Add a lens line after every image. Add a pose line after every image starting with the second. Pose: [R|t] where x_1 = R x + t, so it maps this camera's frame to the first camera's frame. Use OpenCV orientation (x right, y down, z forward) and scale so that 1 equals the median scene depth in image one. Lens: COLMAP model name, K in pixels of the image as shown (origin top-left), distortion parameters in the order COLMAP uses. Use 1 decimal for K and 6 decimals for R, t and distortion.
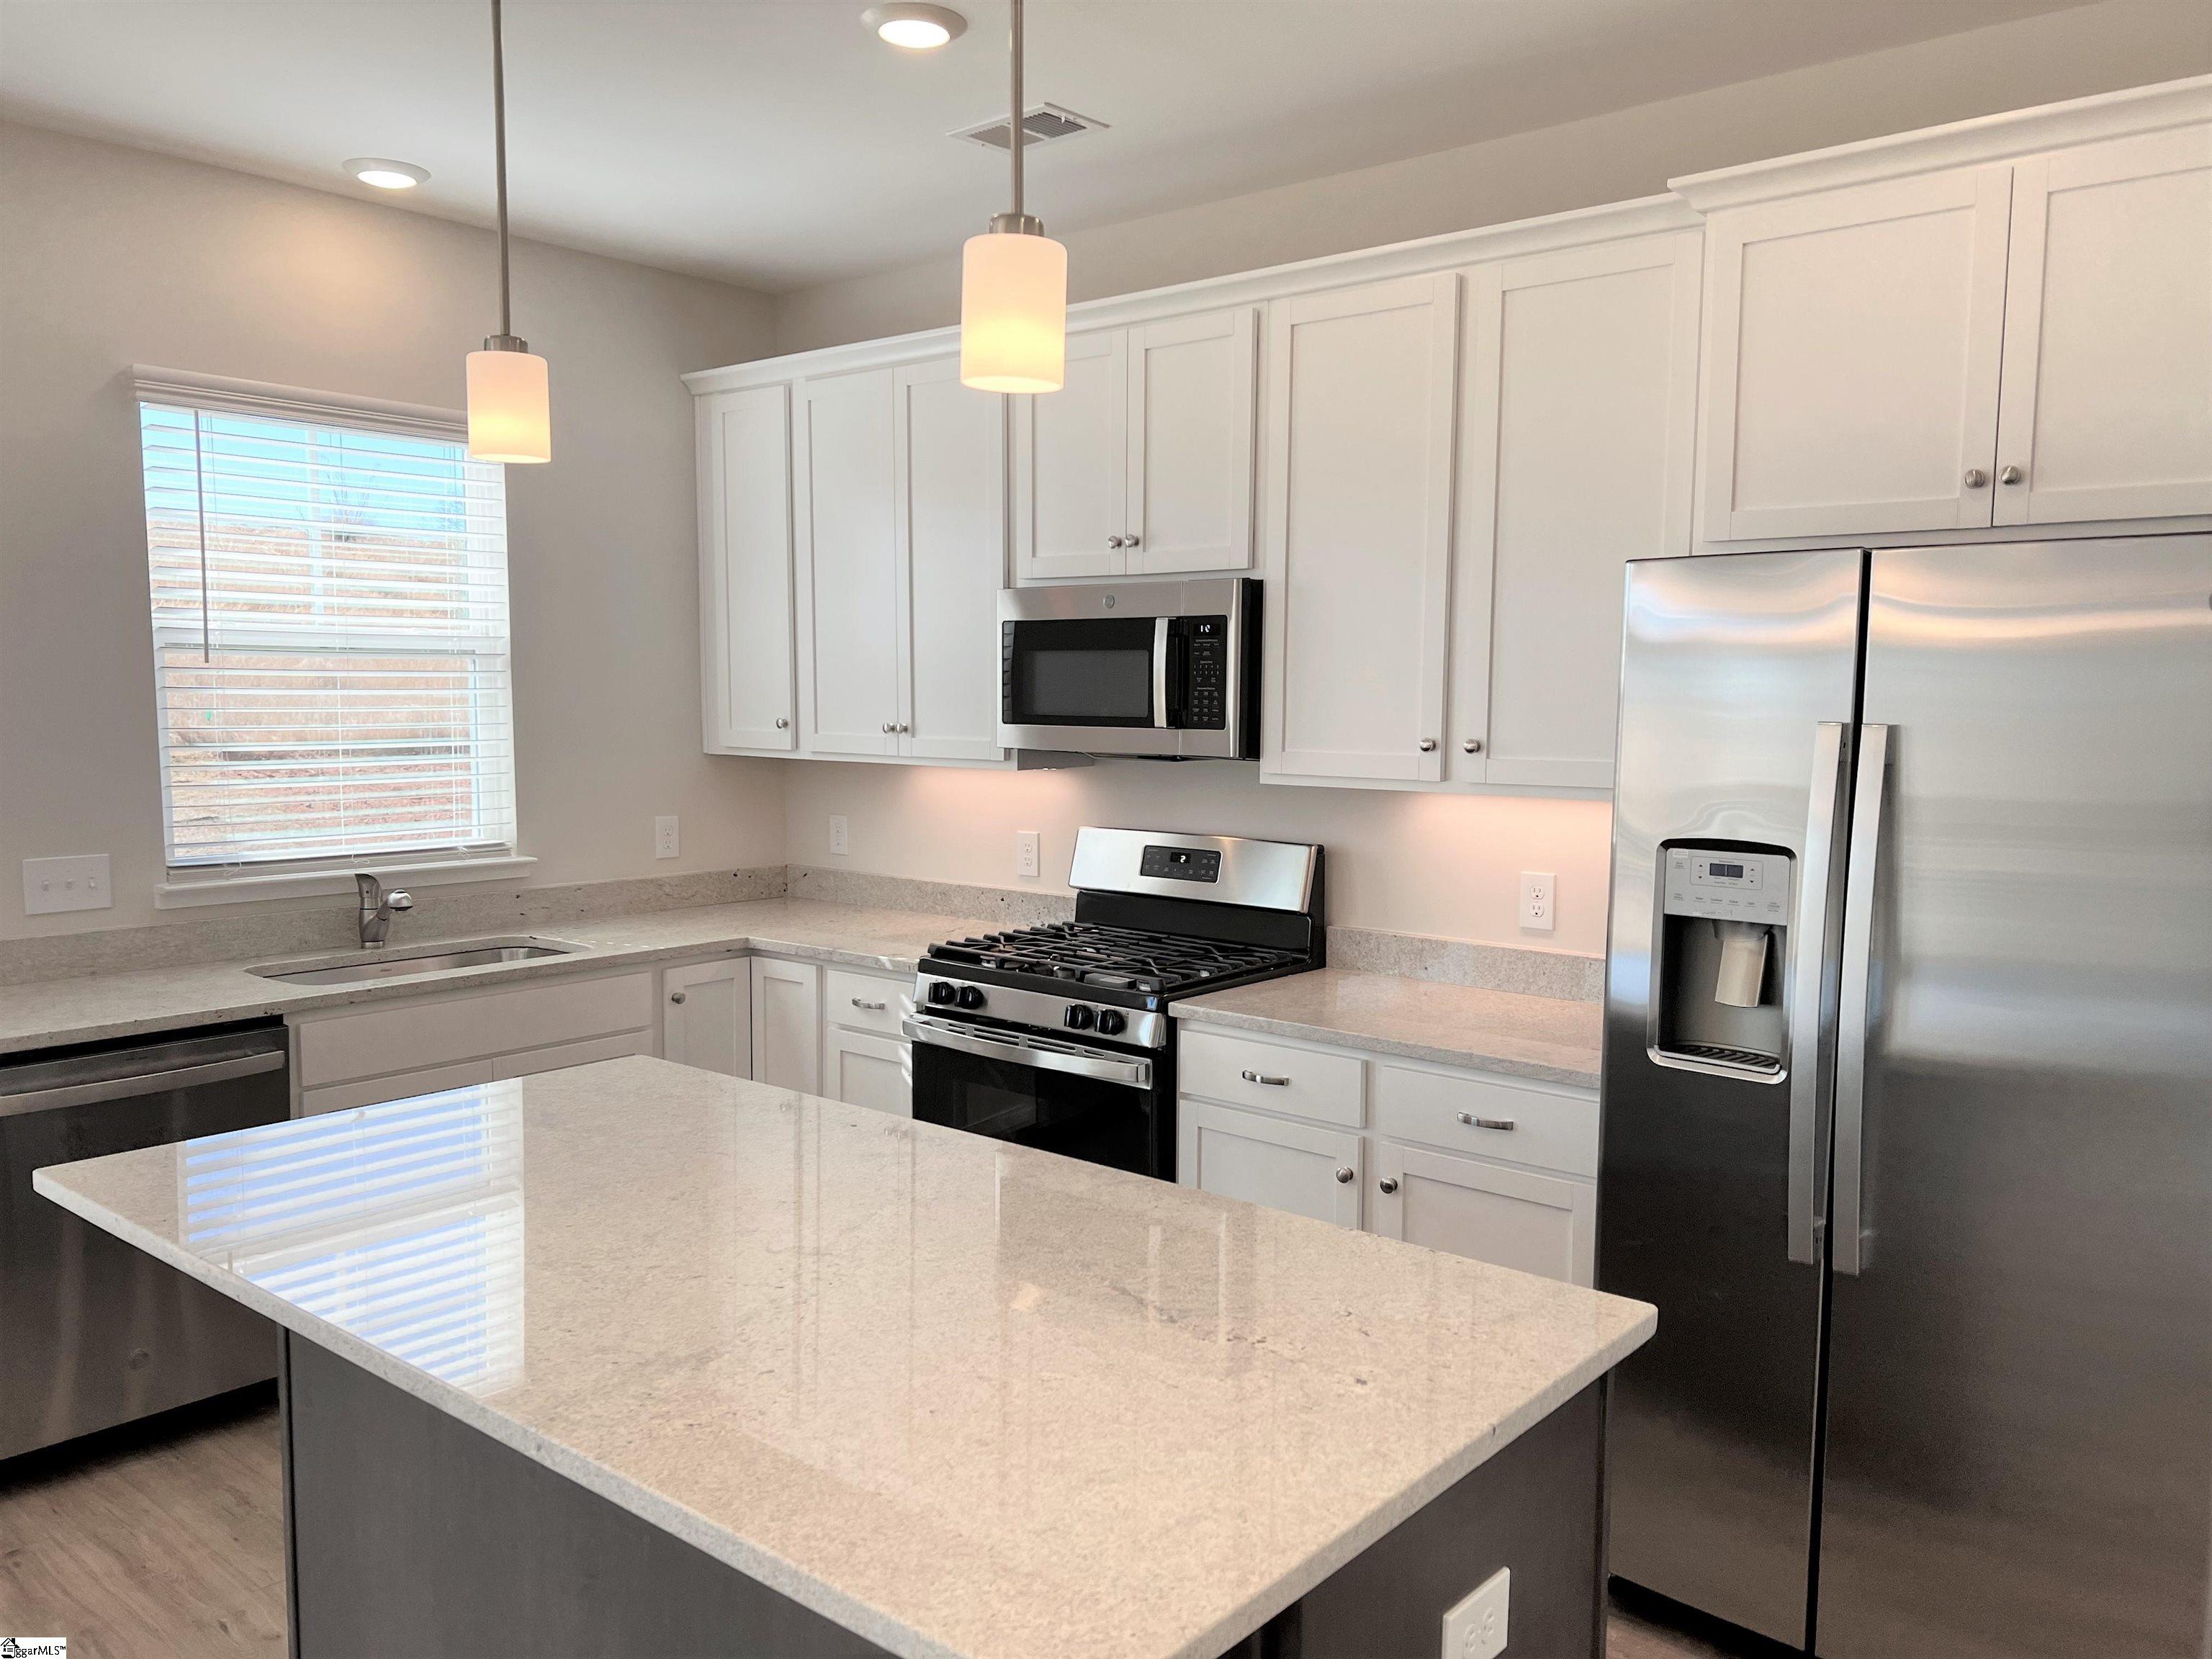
lens RADIAL K [[1667.1, 0, 1106.0], [0, 1667.1, 829.5], [0, 0, 1]] dist [0.124802, -0.001067]
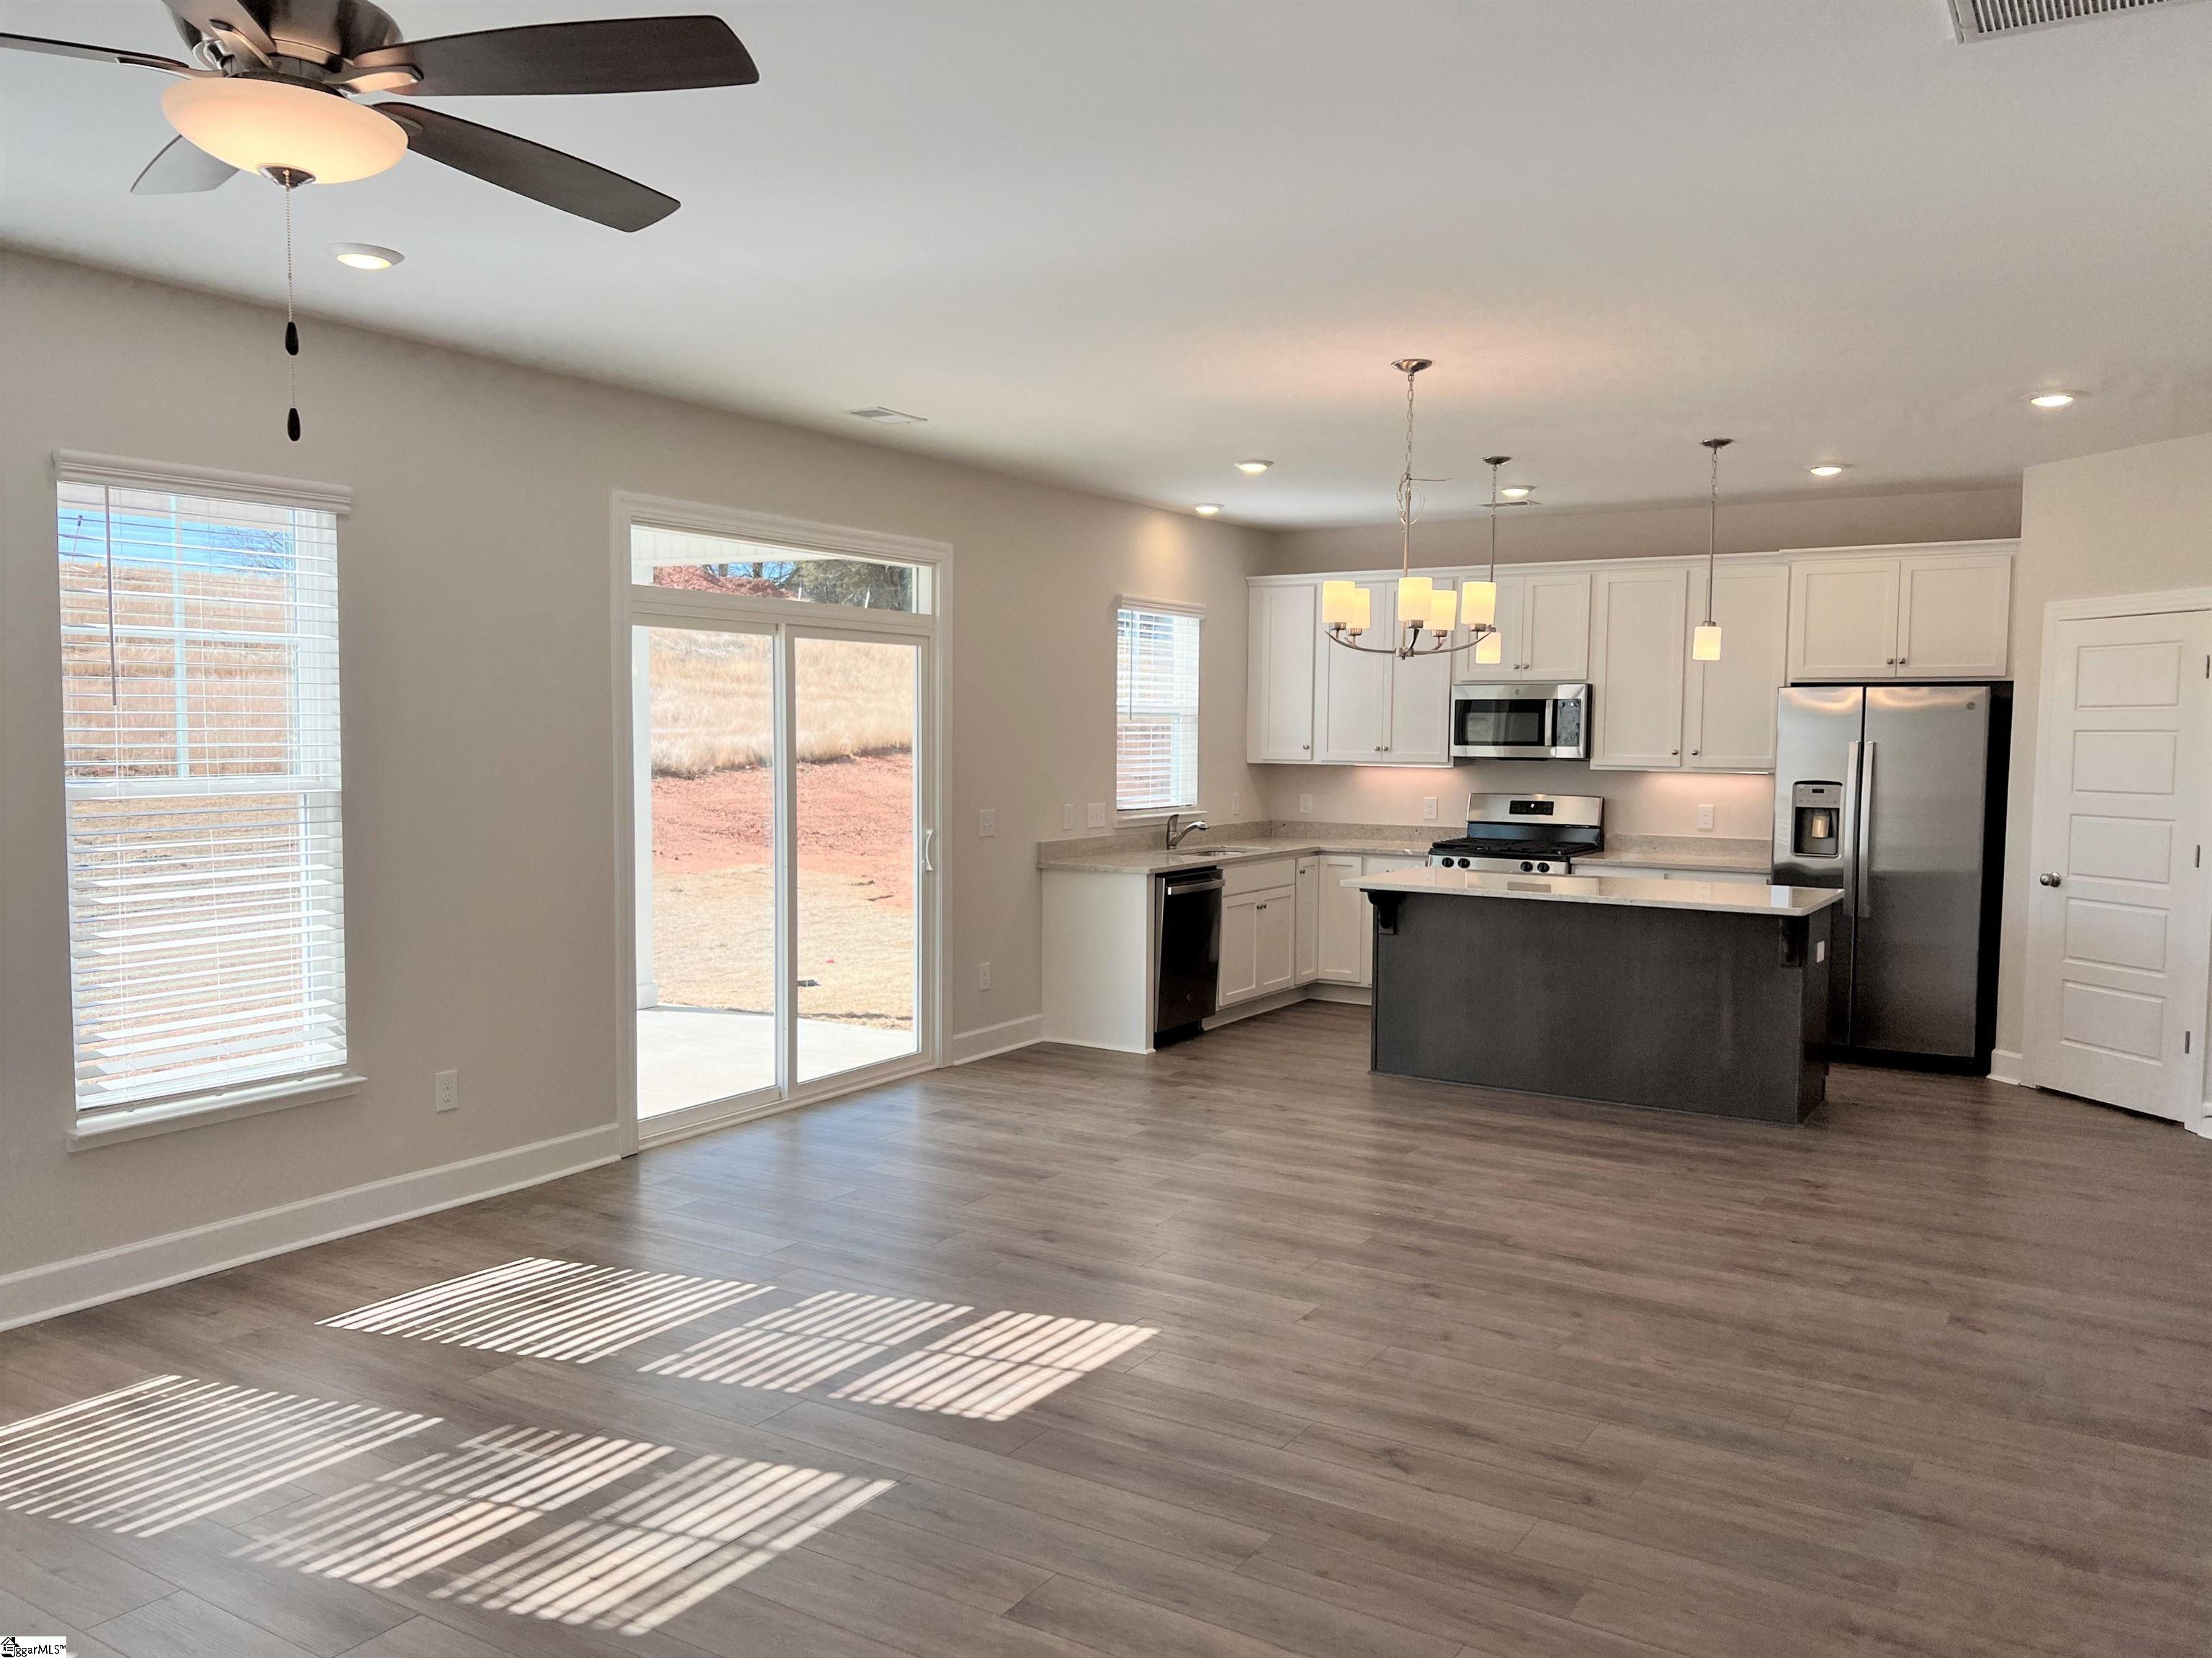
lens RADIAL K [[1748.6, 0, 1037.4], [0, 1748.6, 822.1], [0, 0, 1]] dist [0.075190, -0.000472]
pose [[0.994986, -0.009041, 0.099601, -0.883706], [0.011378, 0.999673, -0.022919, 0.090110], [-0.099361, 0.023938, 0.994763, -1.326008]]
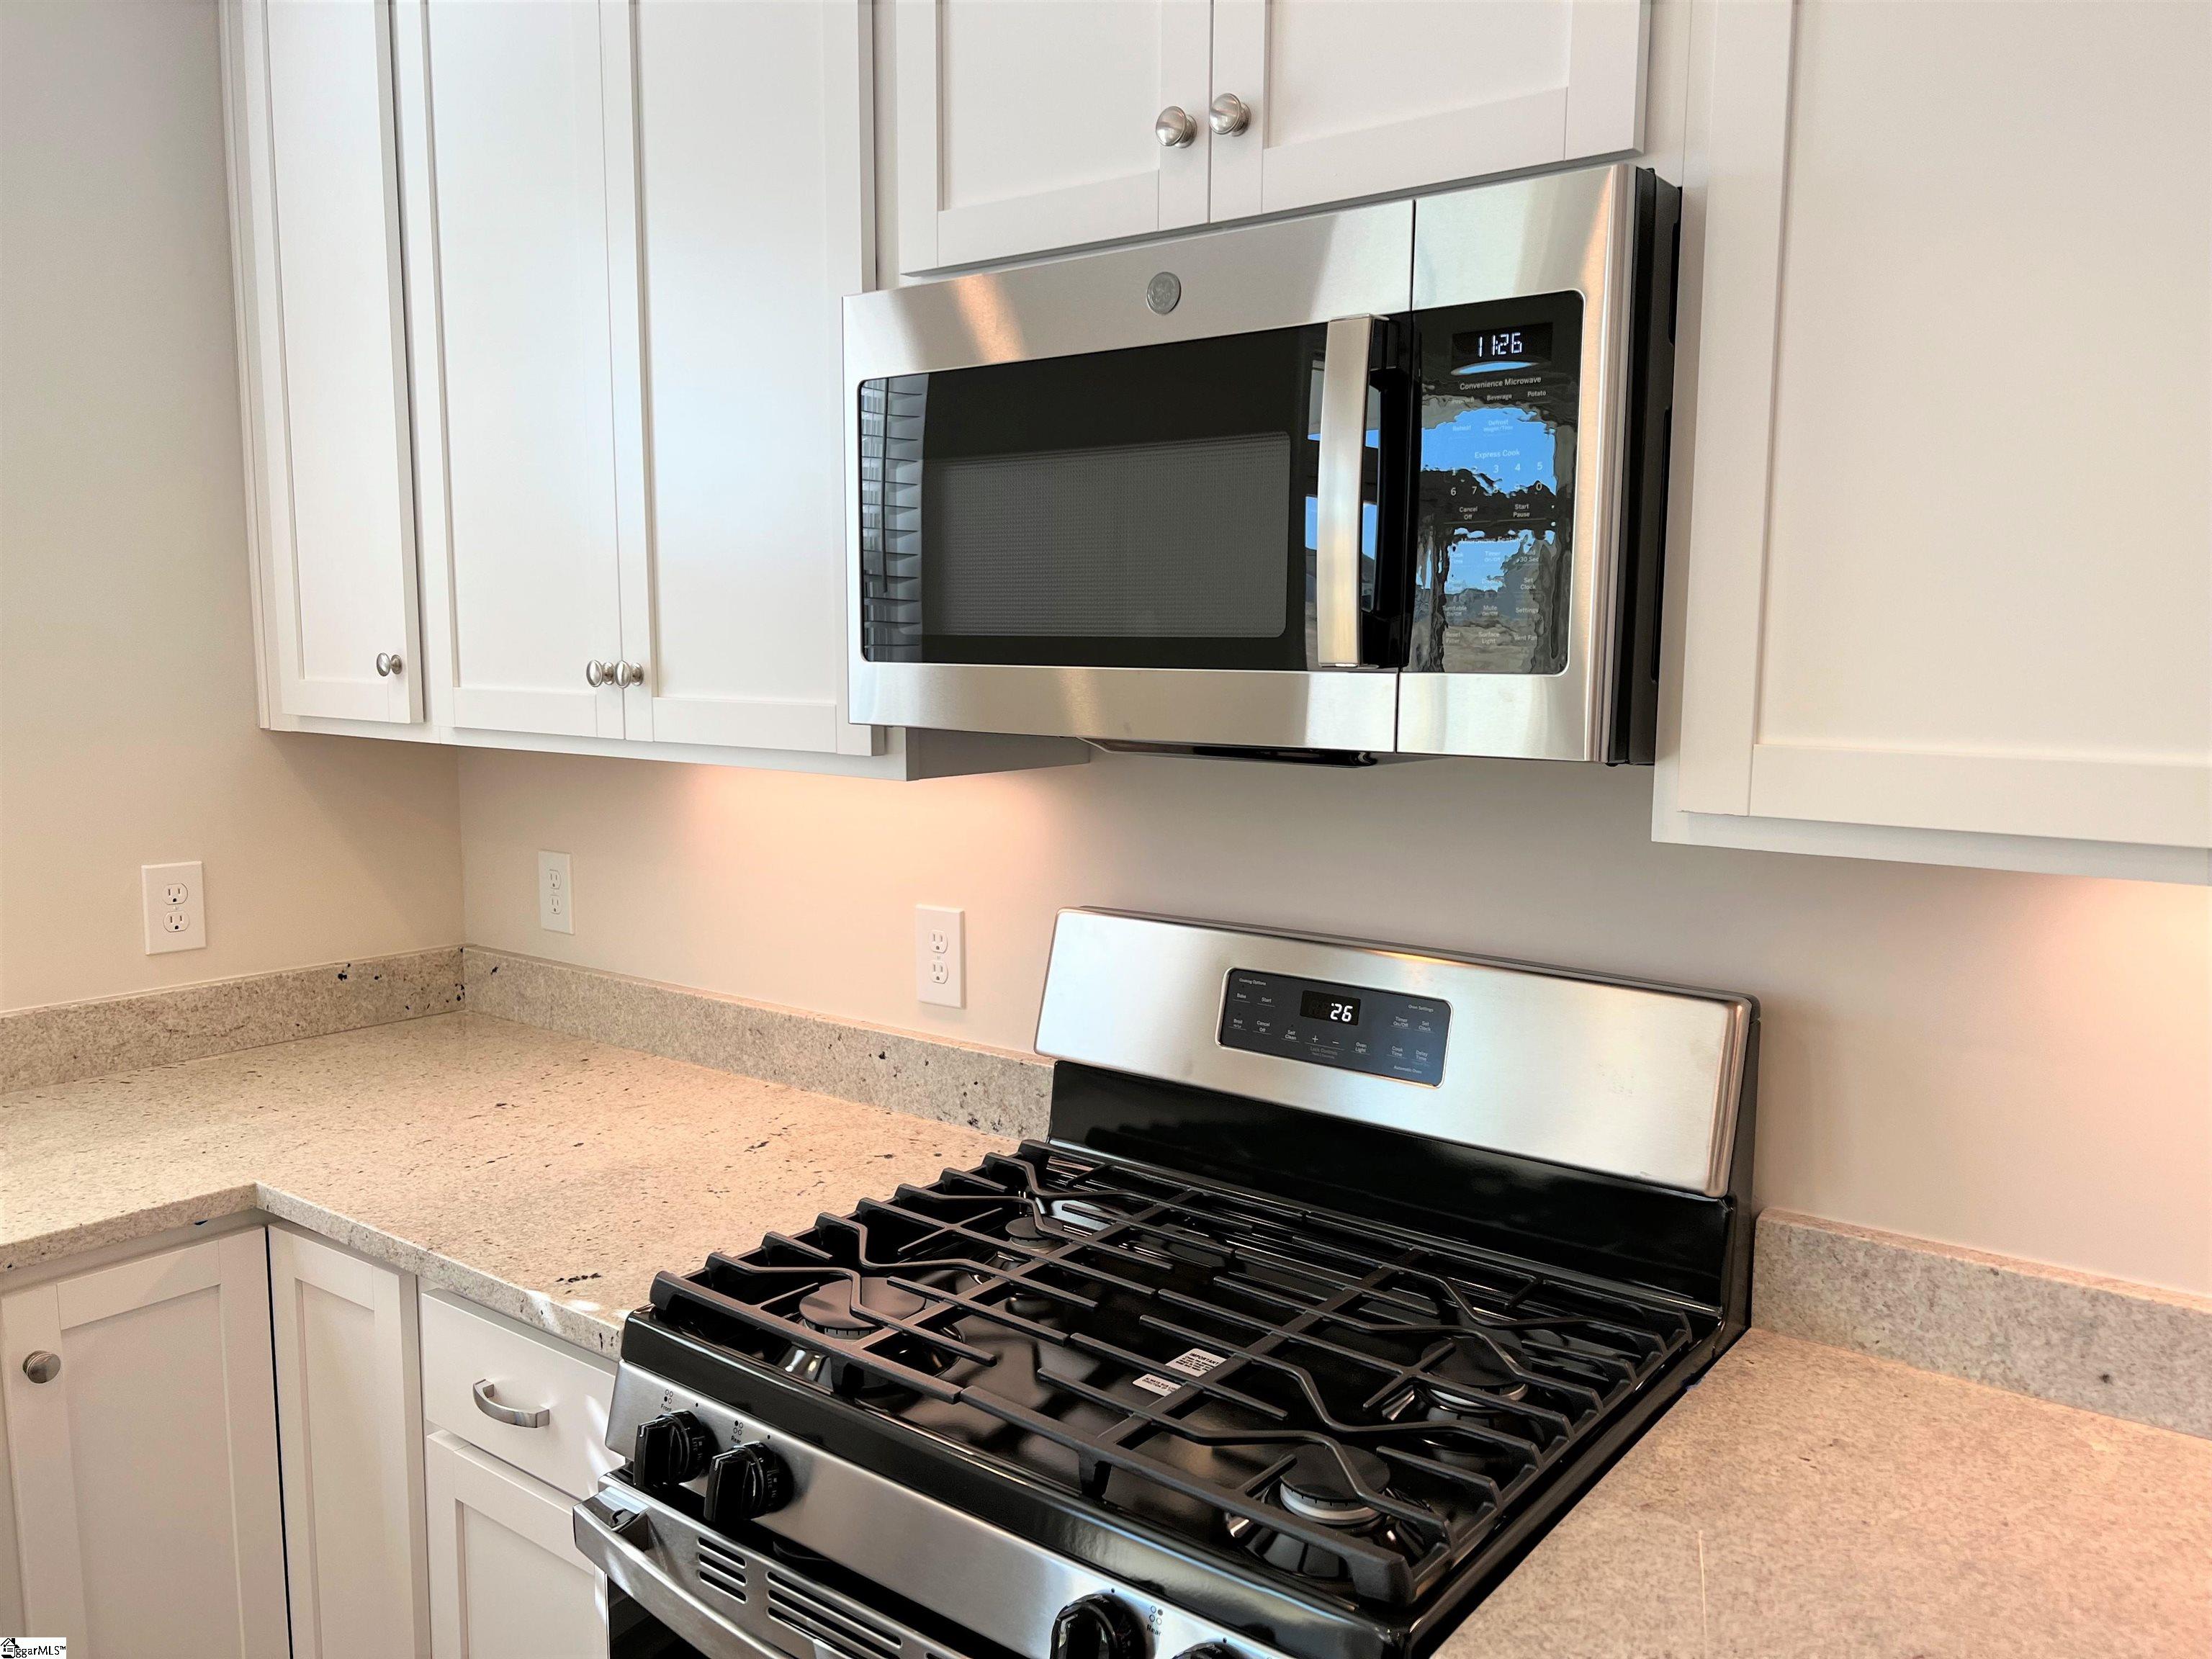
lens RADIAL K [[1680.9, 0, 1106.0], [0, 1680.9, 829.5], [0, 0, 1]] dist [0.065949, -0.066950]
pose [[0.999126, -0.005622, 0.041409, -0.024090], [0.004417, 0.999566, 0.029117, -0.037500], [-0.041555, -0.028909, 0.998718, 0.641464]]
